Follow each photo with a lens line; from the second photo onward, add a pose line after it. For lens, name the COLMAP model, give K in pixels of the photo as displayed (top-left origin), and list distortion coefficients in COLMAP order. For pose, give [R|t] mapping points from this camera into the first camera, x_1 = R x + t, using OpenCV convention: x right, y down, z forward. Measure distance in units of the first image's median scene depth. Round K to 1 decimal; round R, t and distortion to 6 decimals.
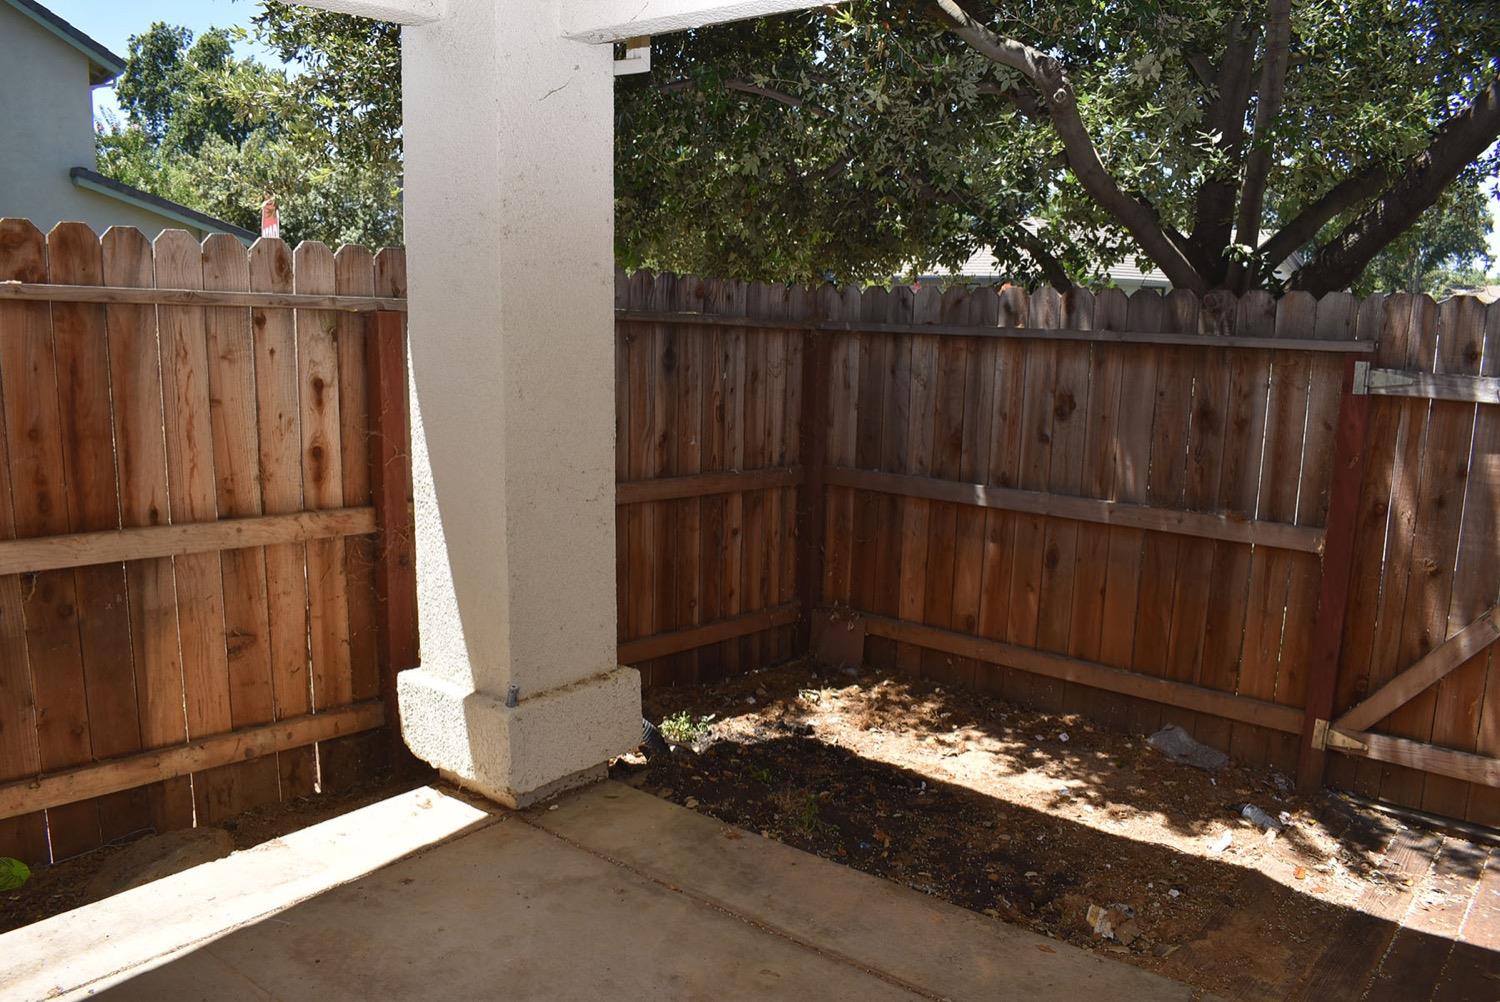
lens RADIAL K [[1176.3, 0, 745.3], [0, 1176.3, 507.4], [0, 0, 1]] dist [-0.097033, 0.017193]
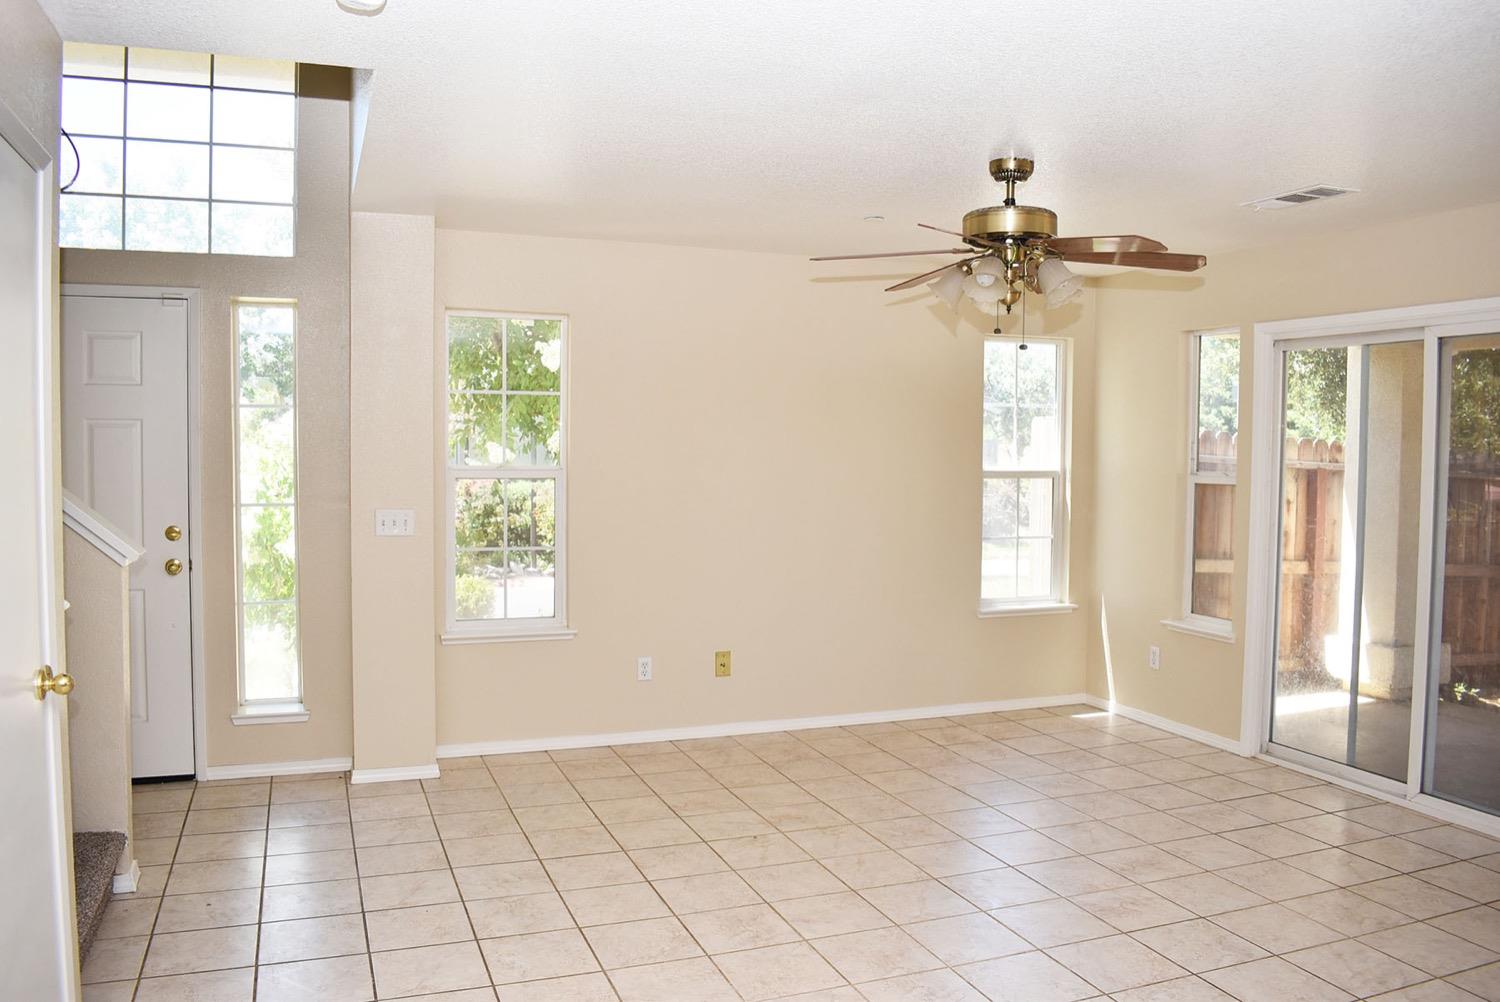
lens RADIAL K [[1176.3, 0, 743.1], [0, 1176.3, 503.3], [0, 0, 1]] dist [-0.097033, 0.017193]
pose [[0.866983, 0.021719, -0.497864, -0.159219], [-0.088722, 0.989816, -0.111320, 0.198608], [0.490376, 0.140684, 0.860081, -1.183192]]
